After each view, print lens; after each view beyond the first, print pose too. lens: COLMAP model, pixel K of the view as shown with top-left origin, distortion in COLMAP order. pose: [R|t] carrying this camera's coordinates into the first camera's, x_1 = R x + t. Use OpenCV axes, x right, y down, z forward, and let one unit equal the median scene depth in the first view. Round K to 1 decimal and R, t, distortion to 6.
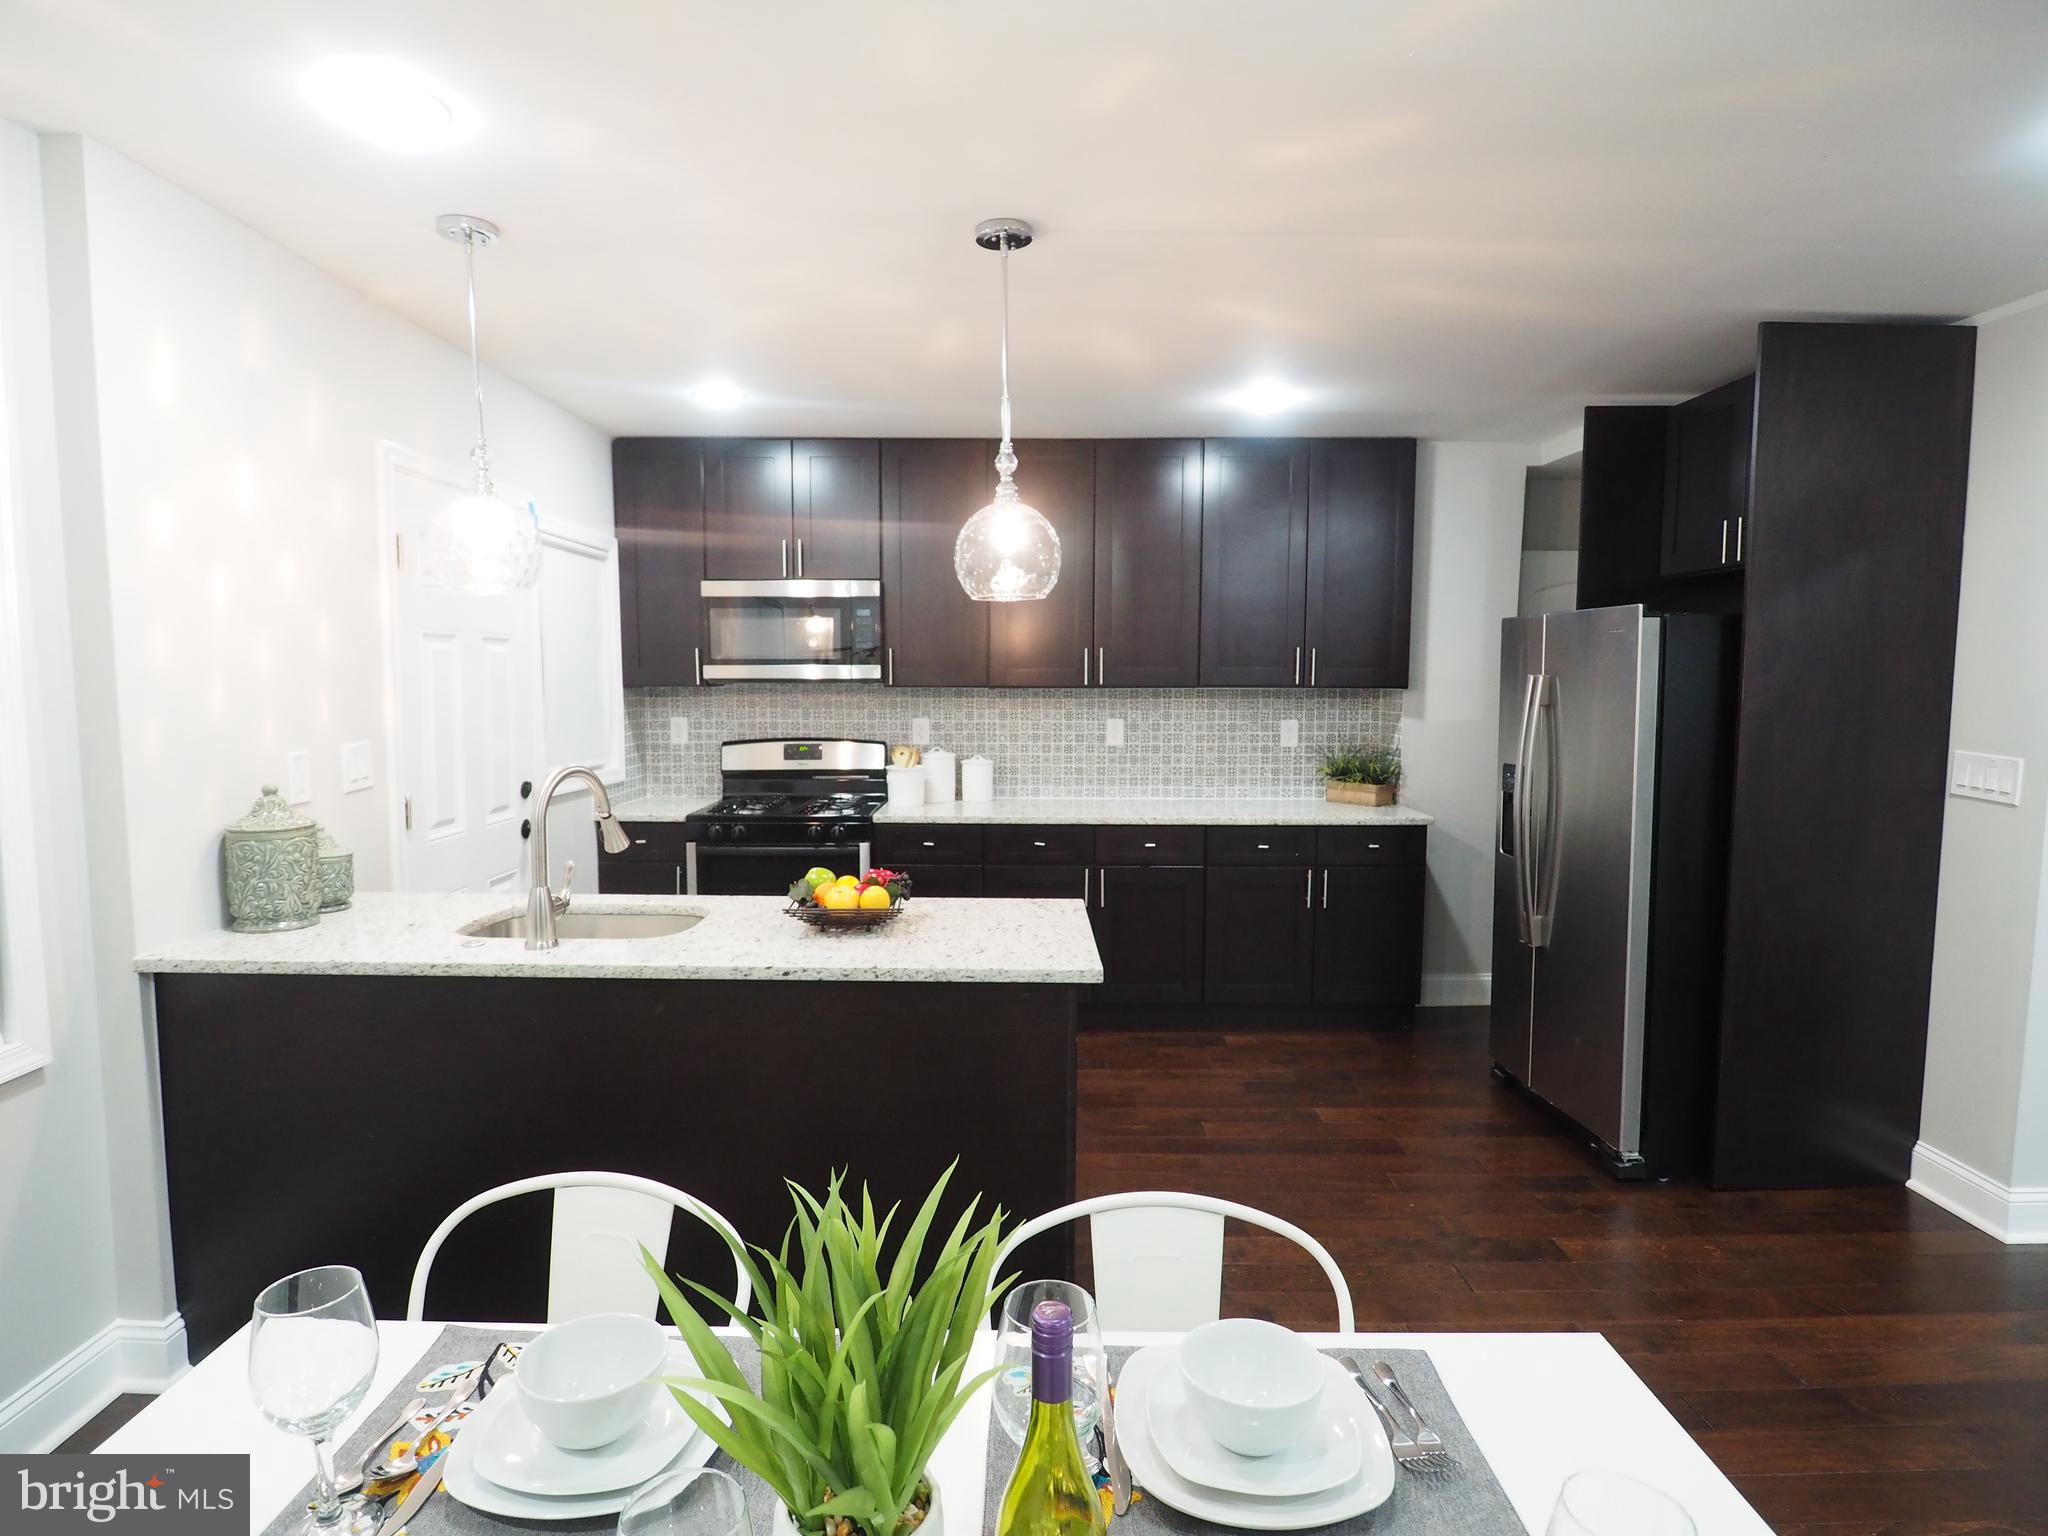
lens RADIAL K [[1100.7, 0, 1015.3], [0, 1100.7, 772.4], [0, 0, 1]] dist [-0.005965, -0.006392]
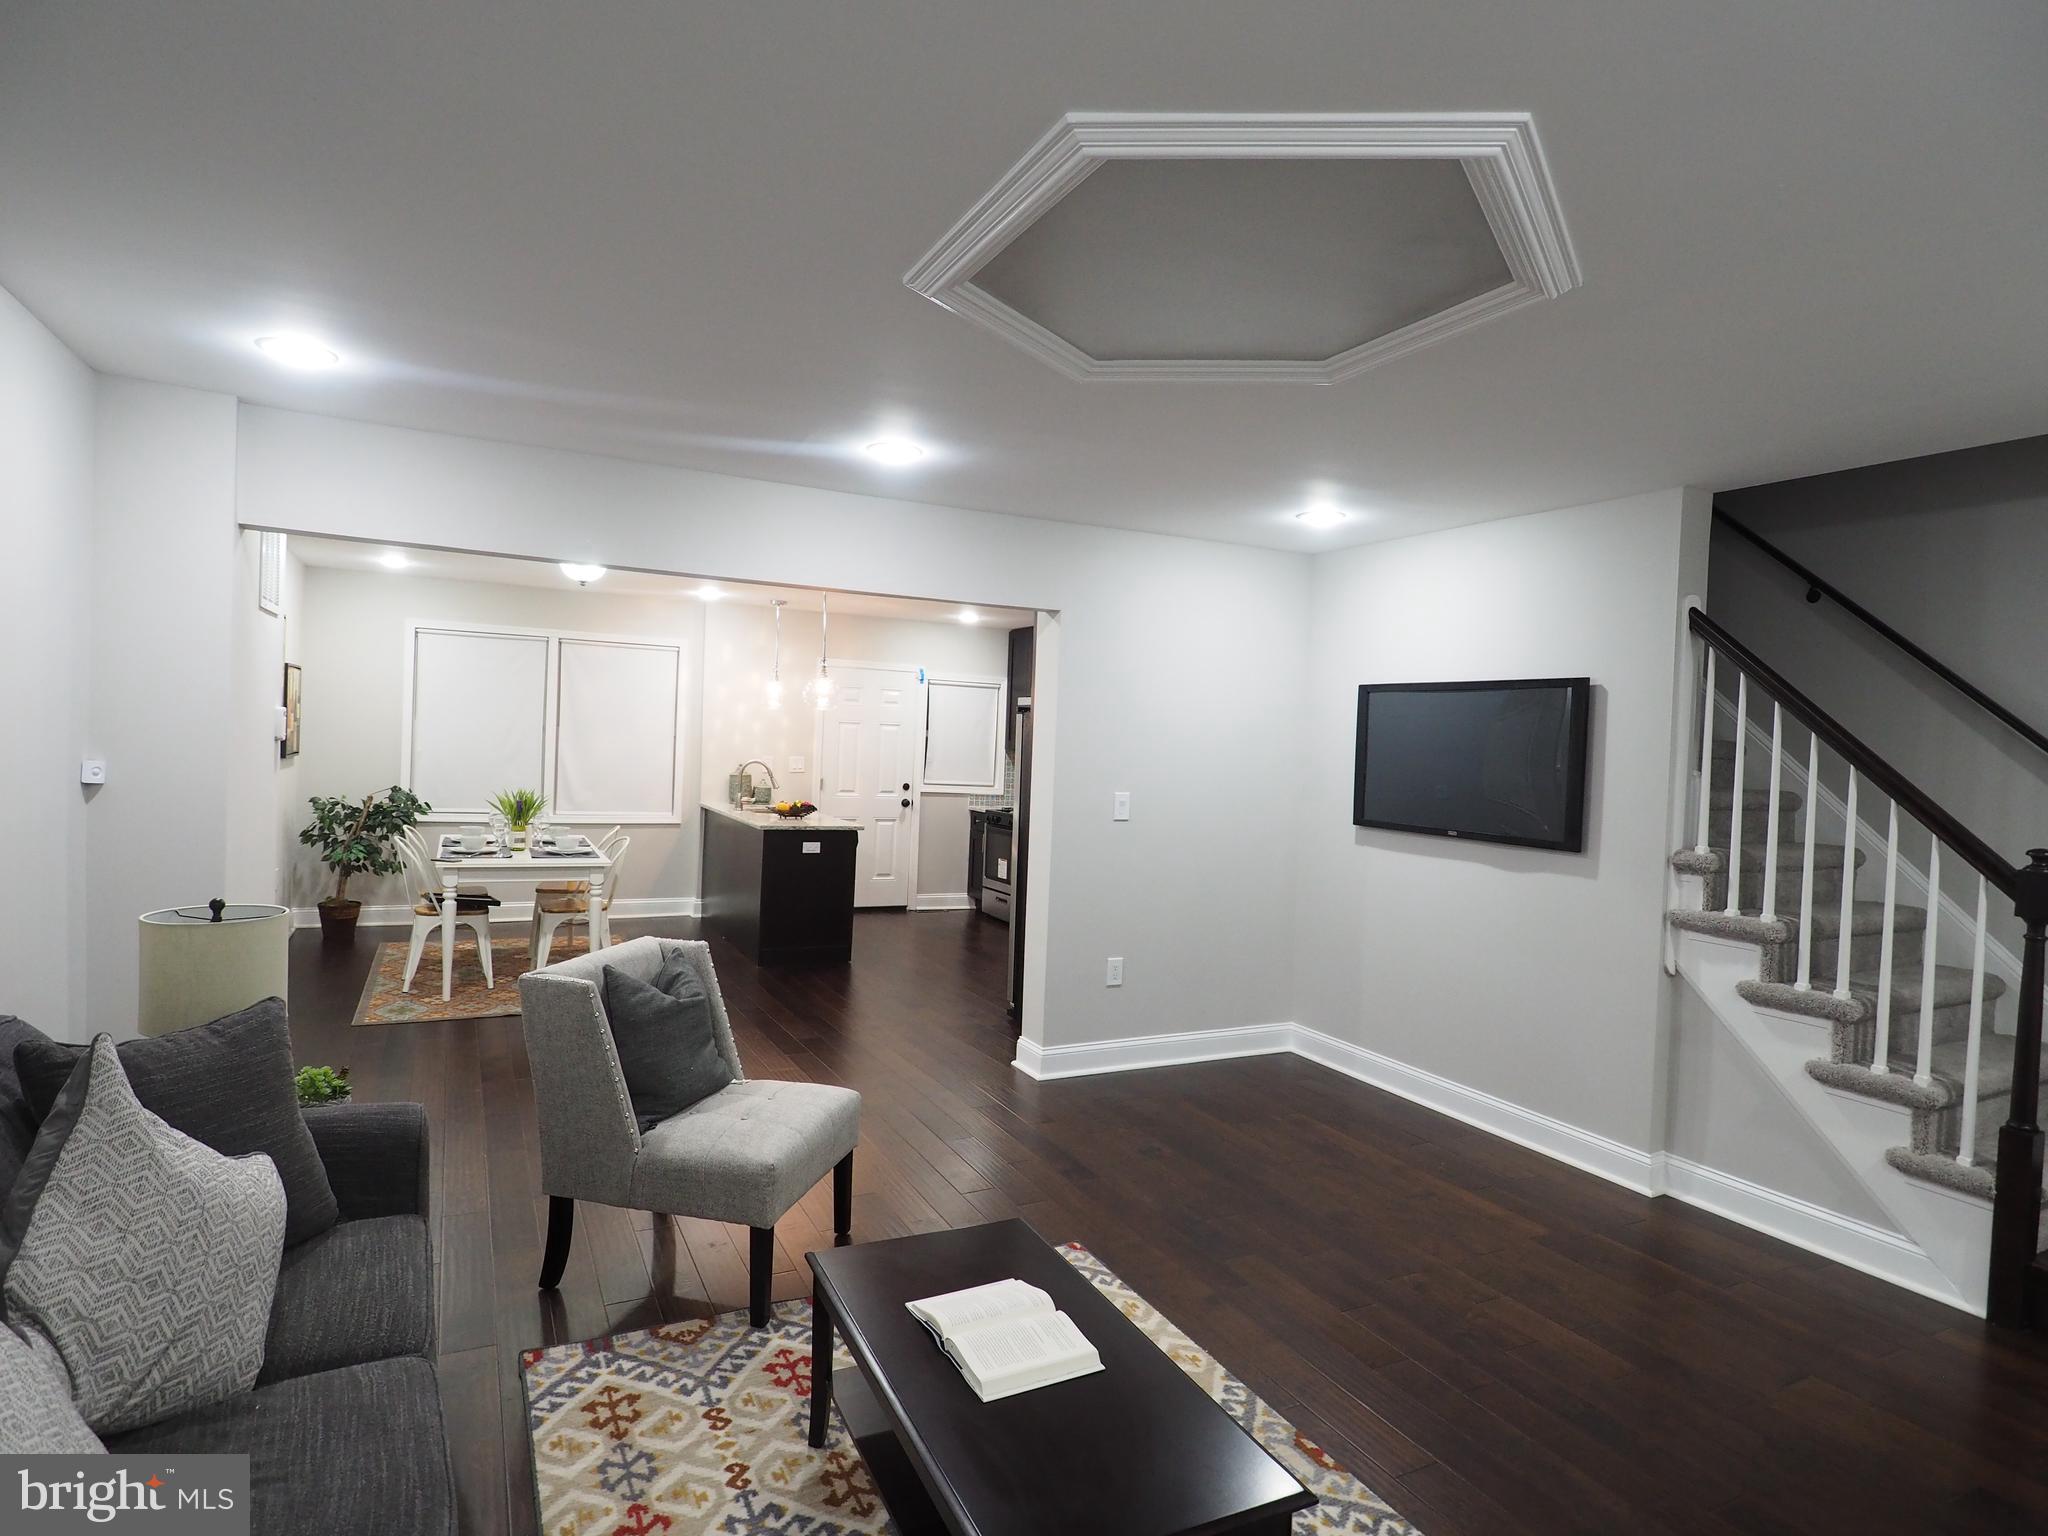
lens RADIAL K [[1100.7, 0, 1009.0], [0, 1100.7, 758.9], [0, 0, 1]] dist [-0.005965, -0.006392]
pose [[0.455593, 0.030502, -0.889665, 1.468978], [-0.118164, 0.992641, -0.026479, -0.006123], [0.882311, 0.117190, 0.455845, 0.072850]]
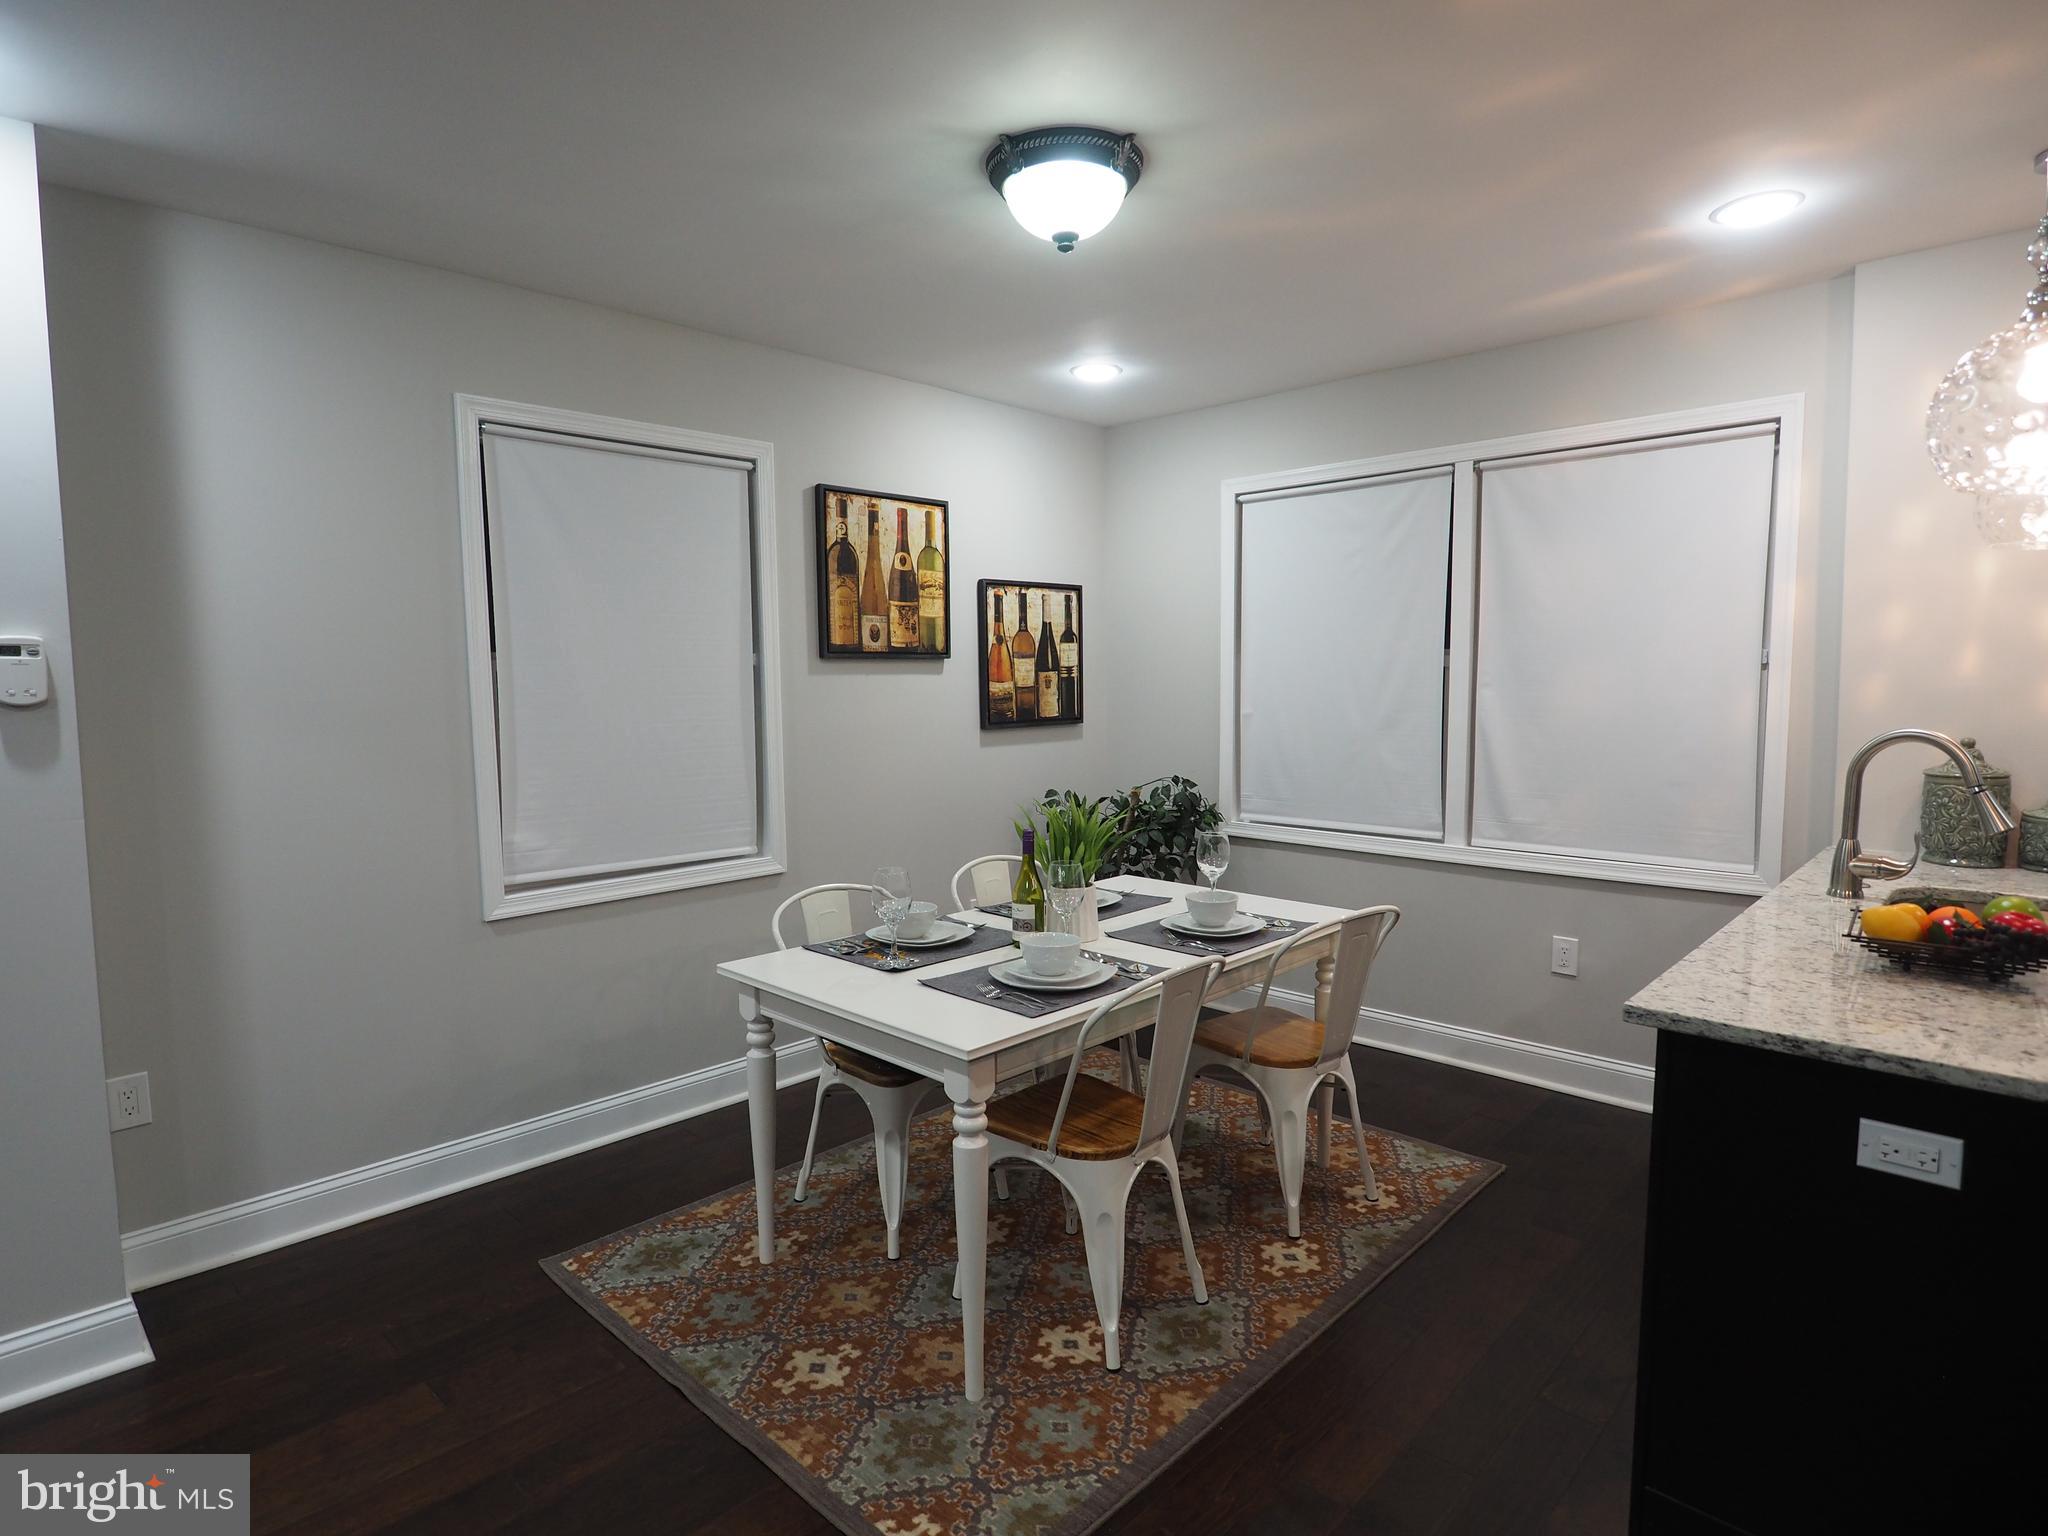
lens RADIAL K [[1100.7, 0, 1015.1], [0, 1100.7, 776.1], [0, 0, 1]] dist [-0.005965, -0.006392]
pose [[-0.689741, 0.070280, -0.720637, 0.418099], [-0.054566, 0.987402, 0.148523, -0.032733], [0.721997, 0.141765, -0.677217, 0.540447]]
